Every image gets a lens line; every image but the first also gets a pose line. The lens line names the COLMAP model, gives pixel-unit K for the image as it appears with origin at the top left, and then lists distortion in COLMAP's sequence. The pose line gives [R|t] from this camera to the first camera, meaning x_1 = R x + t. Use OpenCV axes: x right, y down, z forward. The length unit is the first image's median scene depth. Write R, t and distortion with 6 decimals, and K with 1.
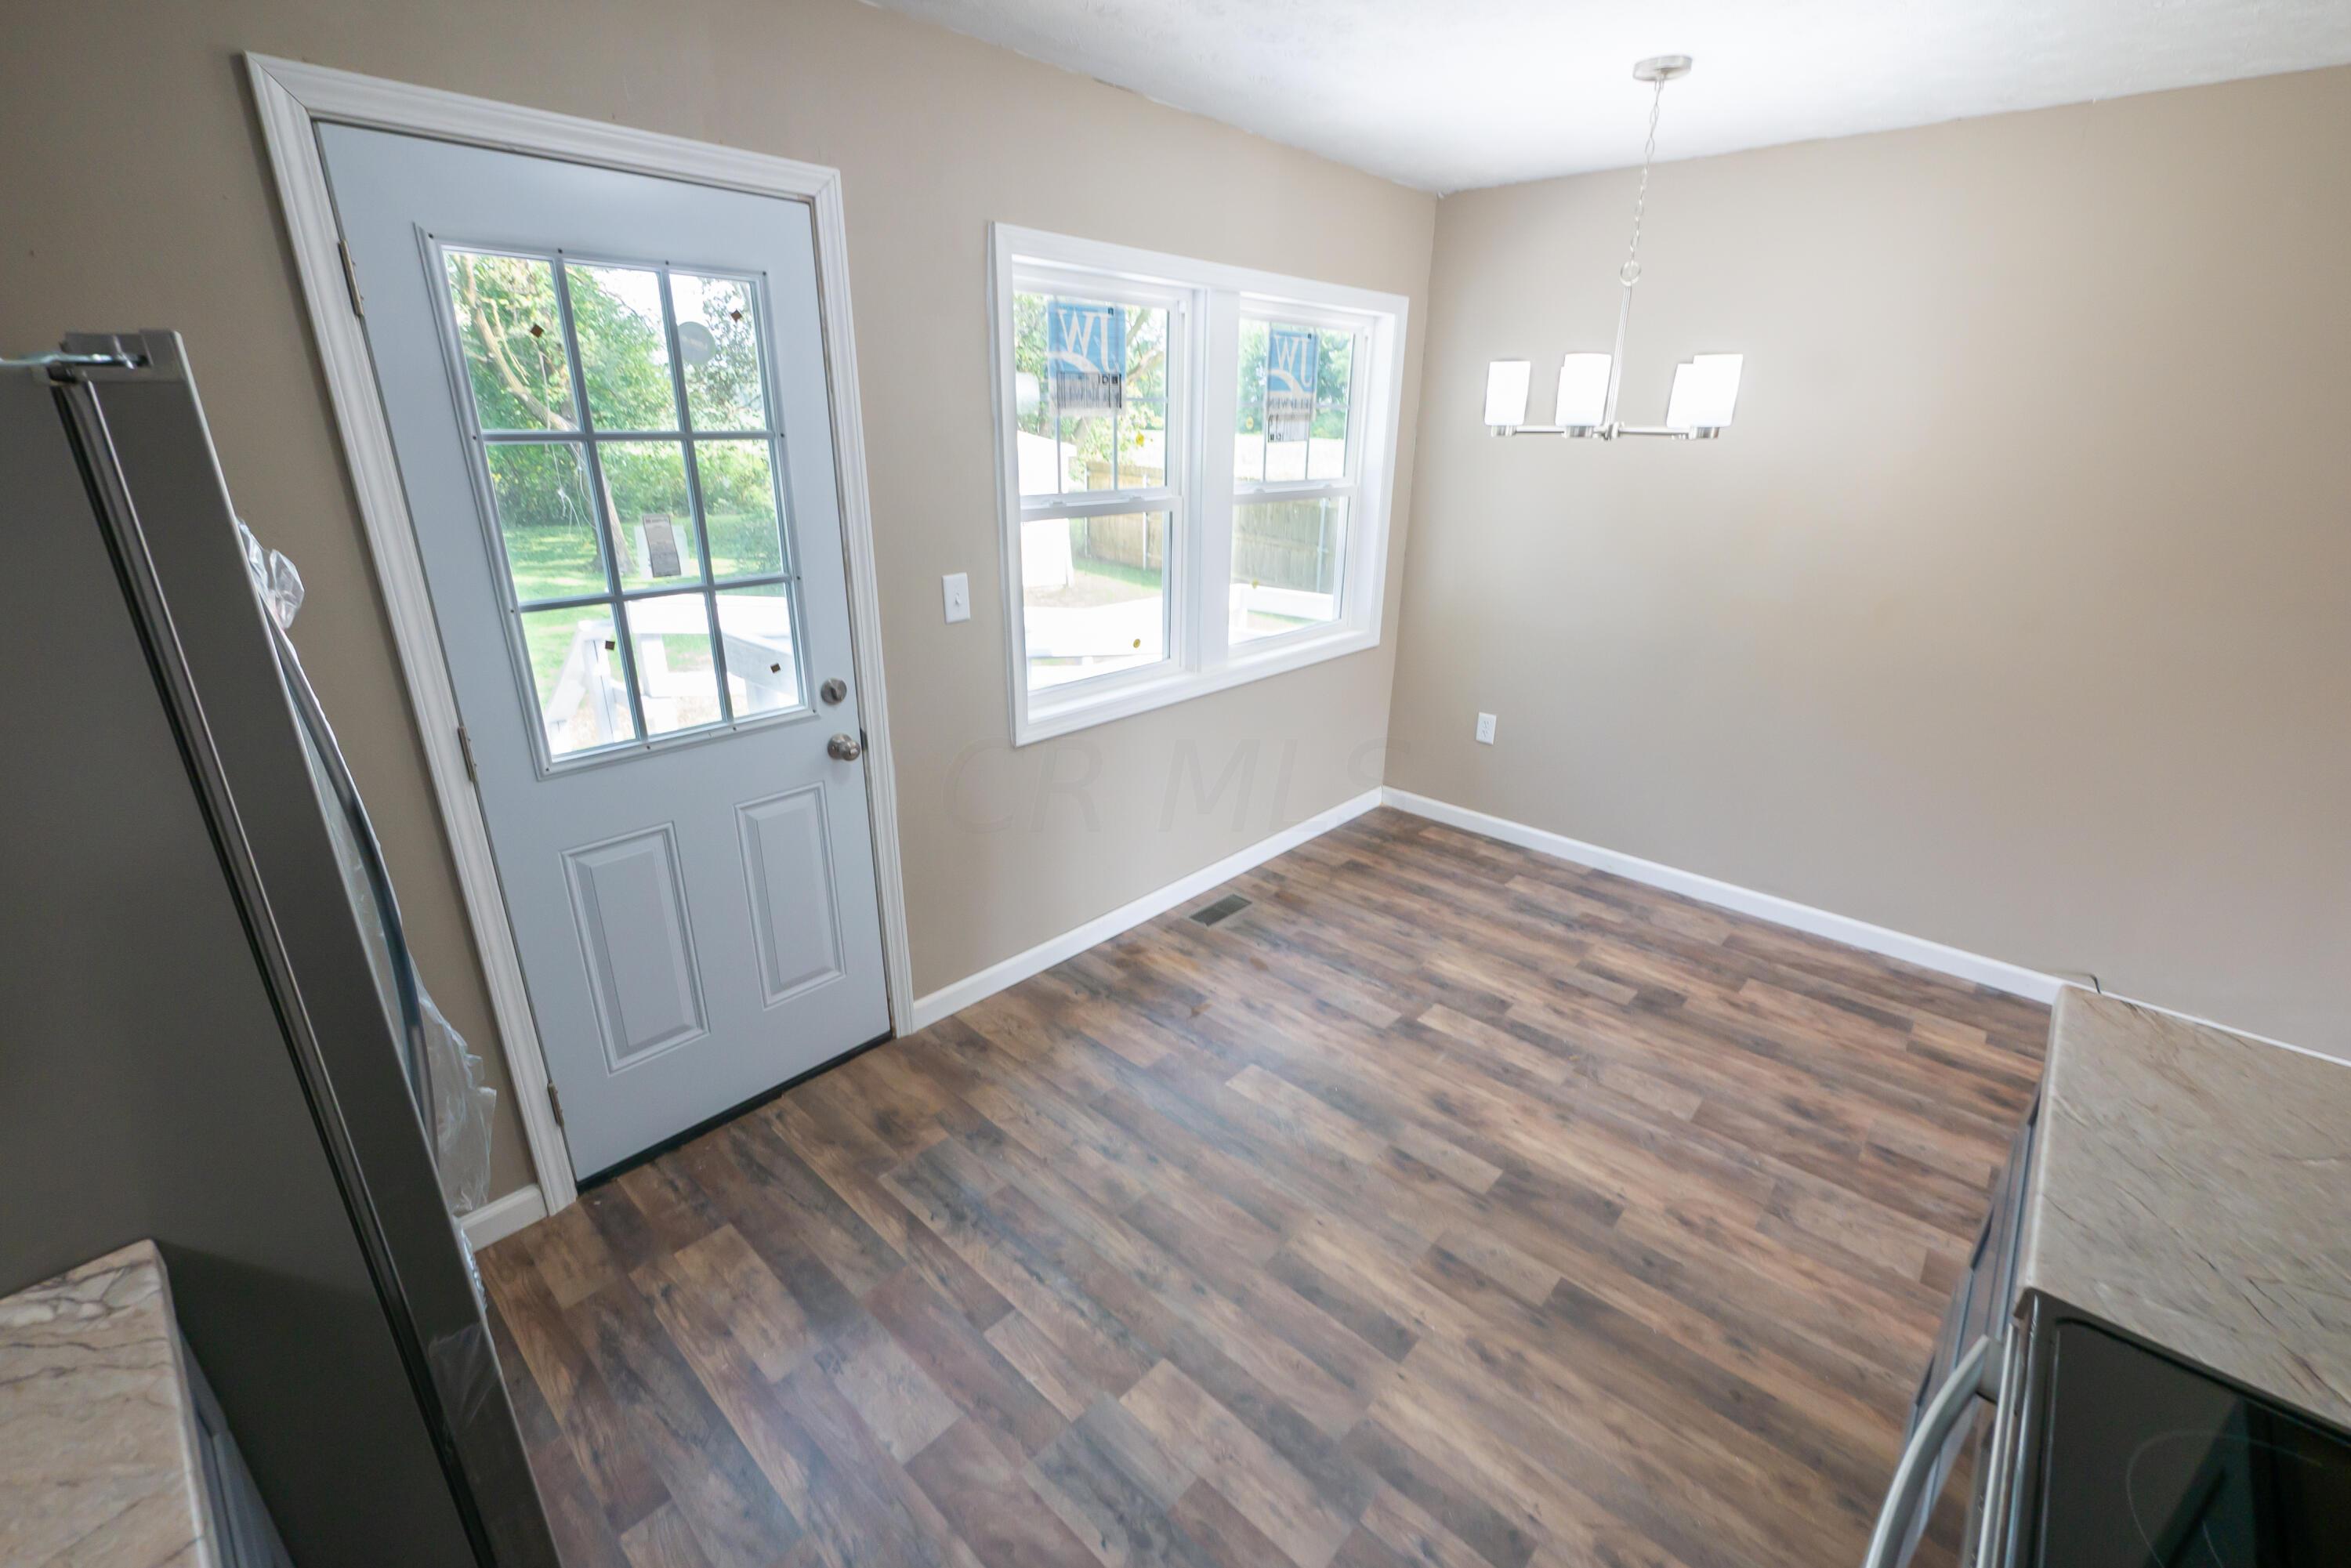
lens RADIAL K [[972.9, 0, 1169.8], [0, 972.9, 785.8], [0, 0, 1]] dist [-0.003281, -0.000231]
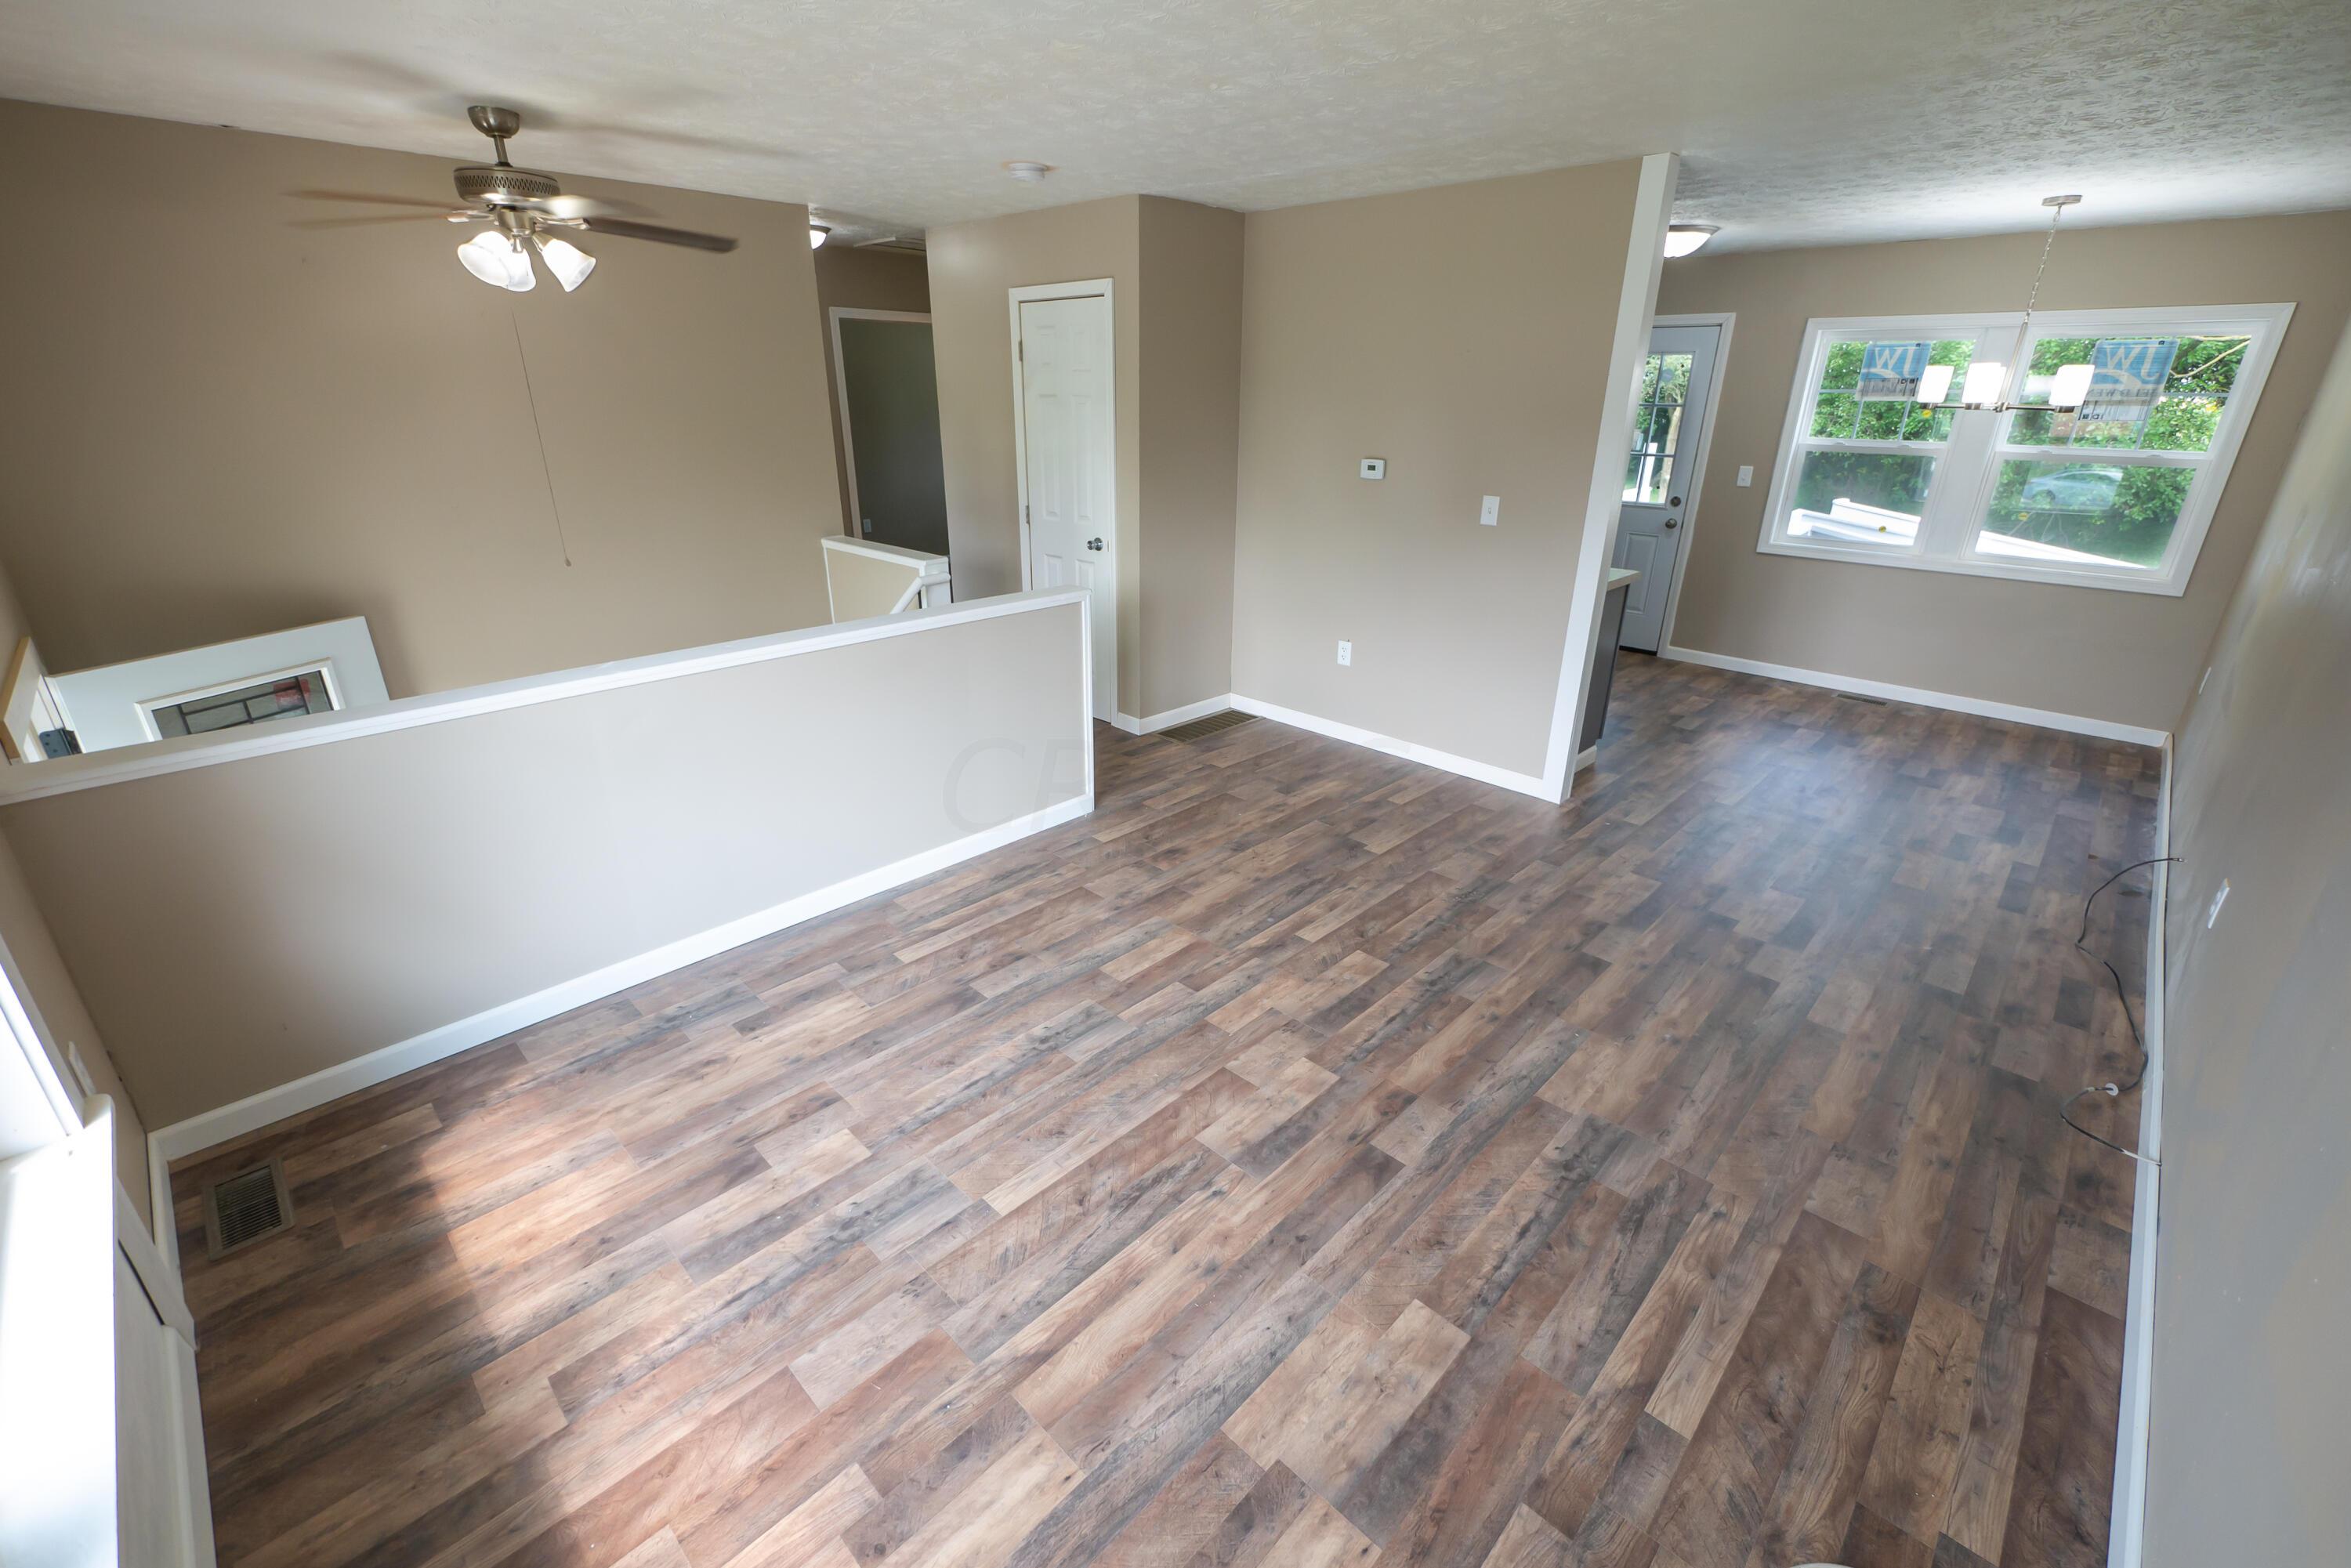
lens RADIAL K [[989.7, 0, 1164.5], [0, 989.7, 783.5], [0, 0, 1]] dist [-0.007128, 0.000073]
pose [[-0.060472, 0.334132, -0.940584, 2.090933], [-0.384720, 0.861703, 0.330845, 0.179082], [0.921050, 0.381868, 0.076438, -0.178159]]
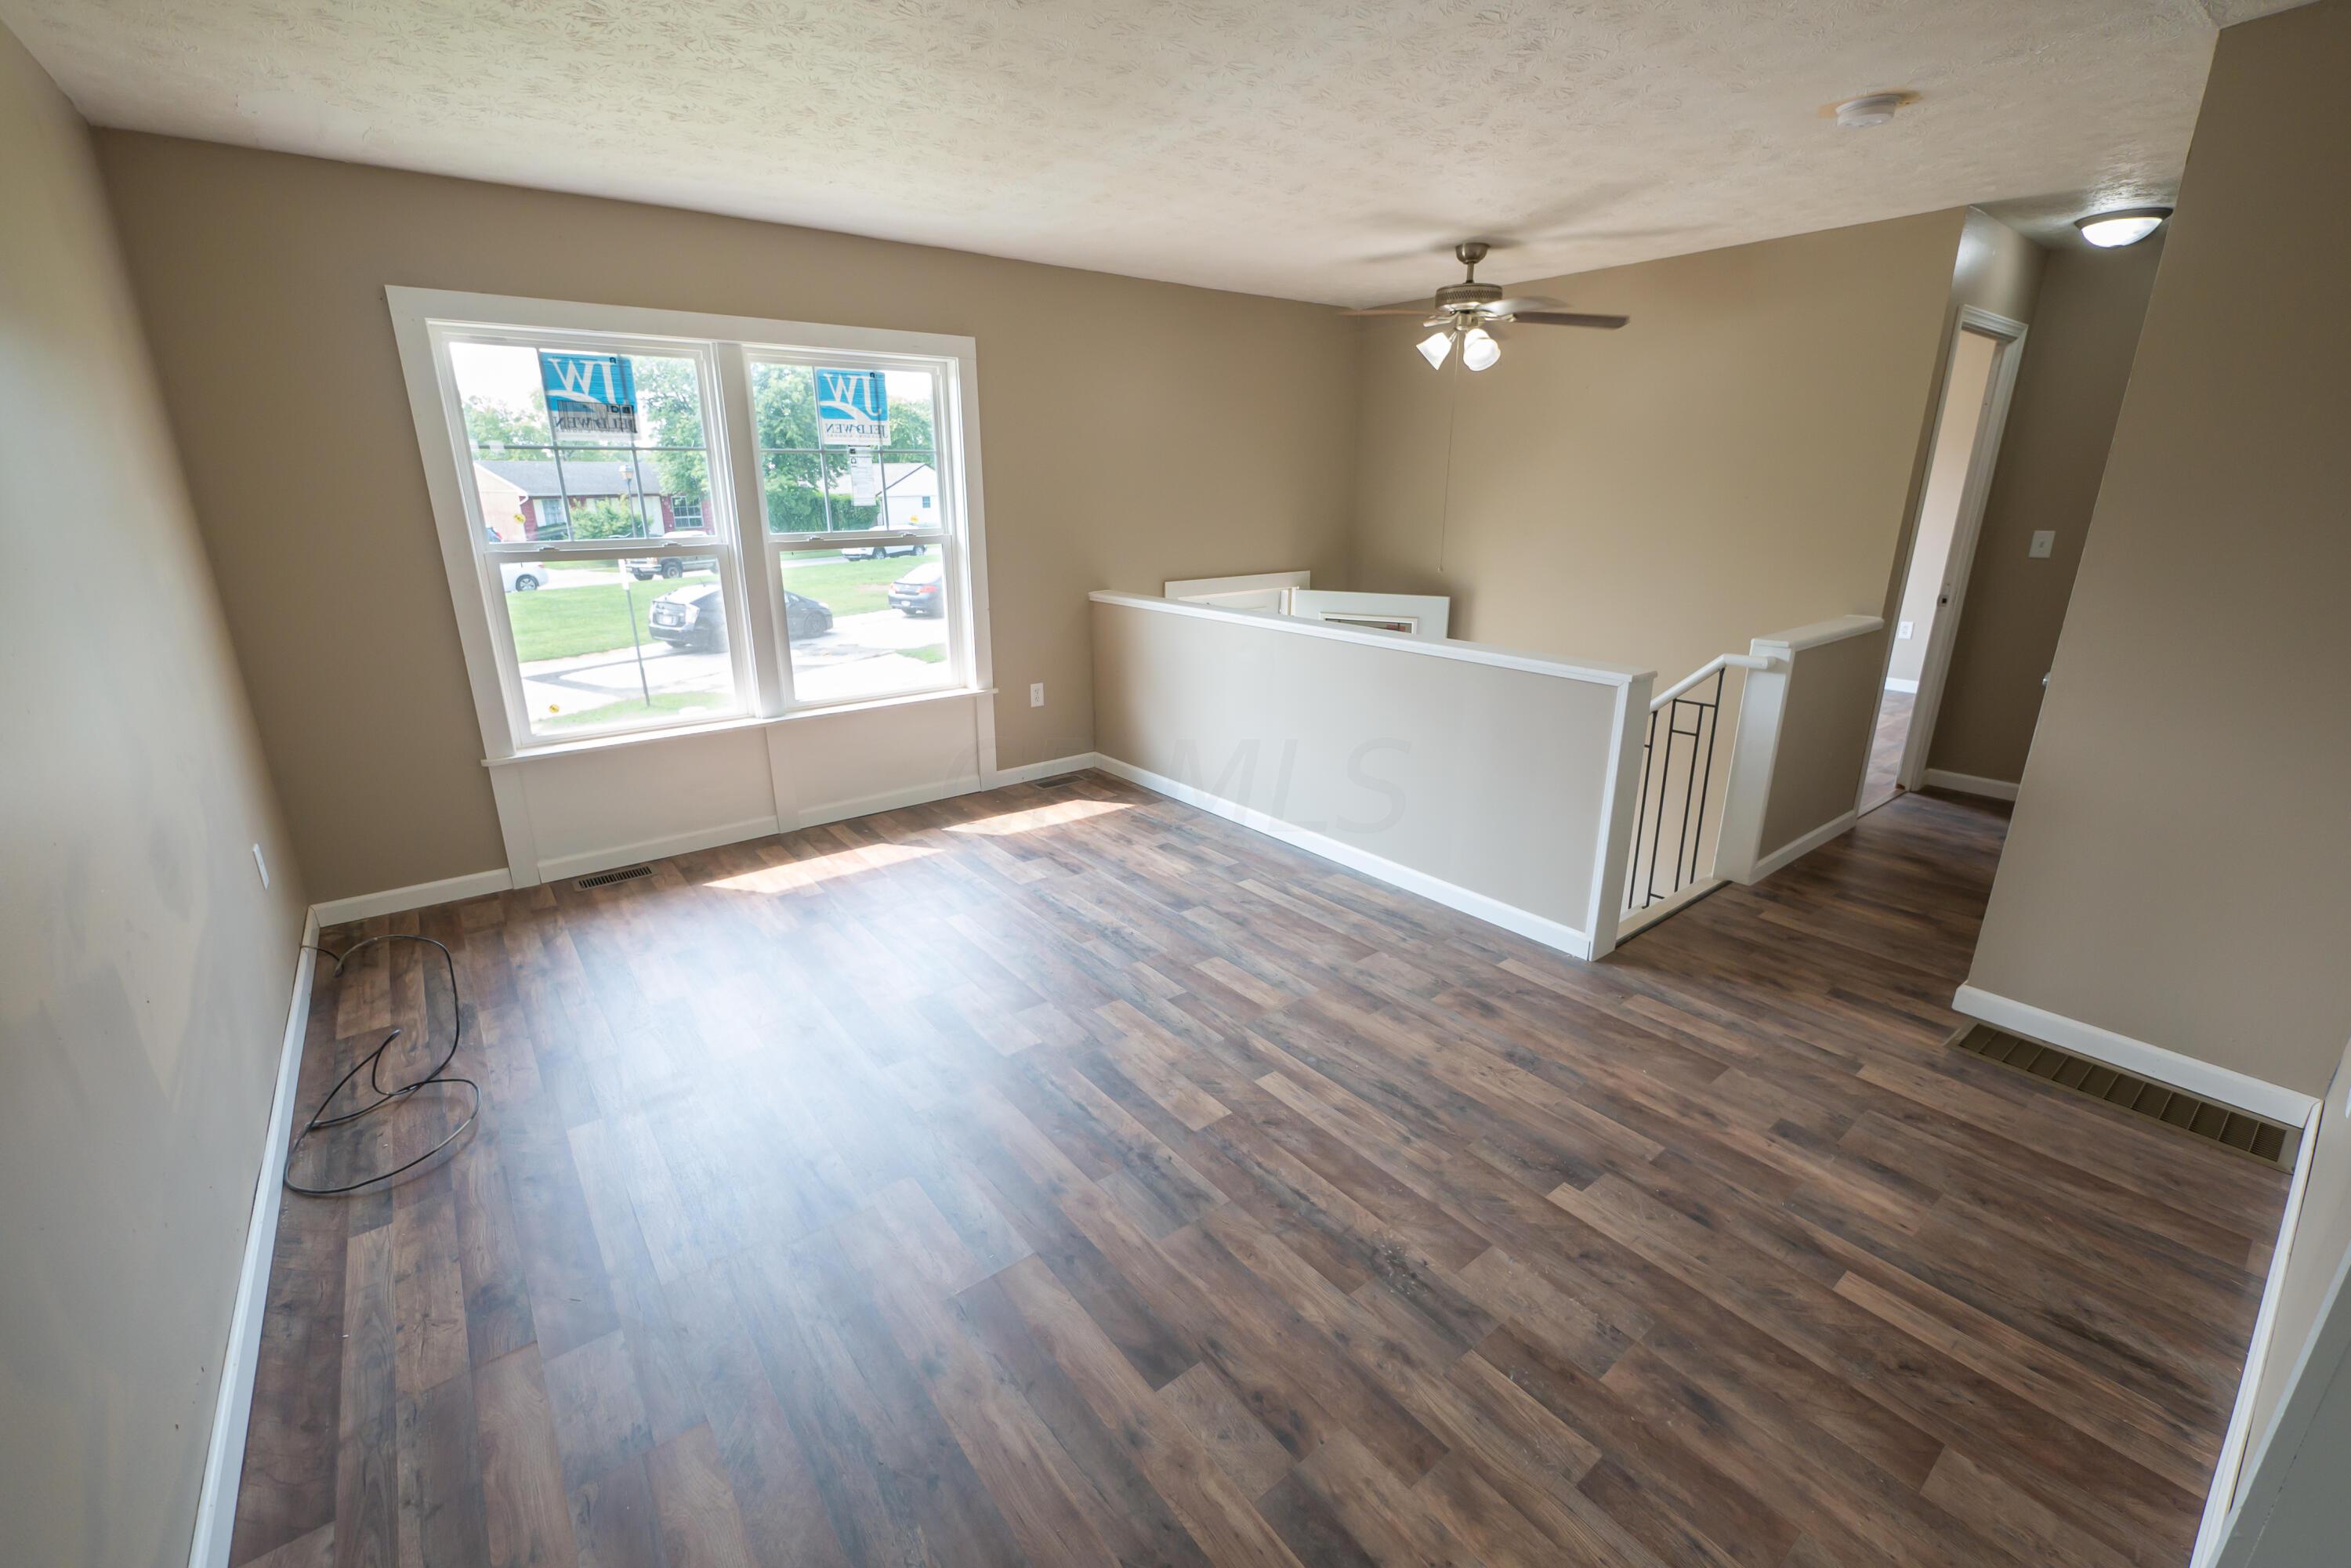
lens RADIAL K [[955.5, 0, 1160.4], [0, 955.5, 792.1], [0, 0, 1]] dist [-0.009188, 0.000139]
pose [[-0.979289, -0.096344, 0.178076, 1.092395], [0.042011, 0.763695, 0.644209, -0.105588], [-0.198061, 0.638348, -0.743830, 0.584732]]
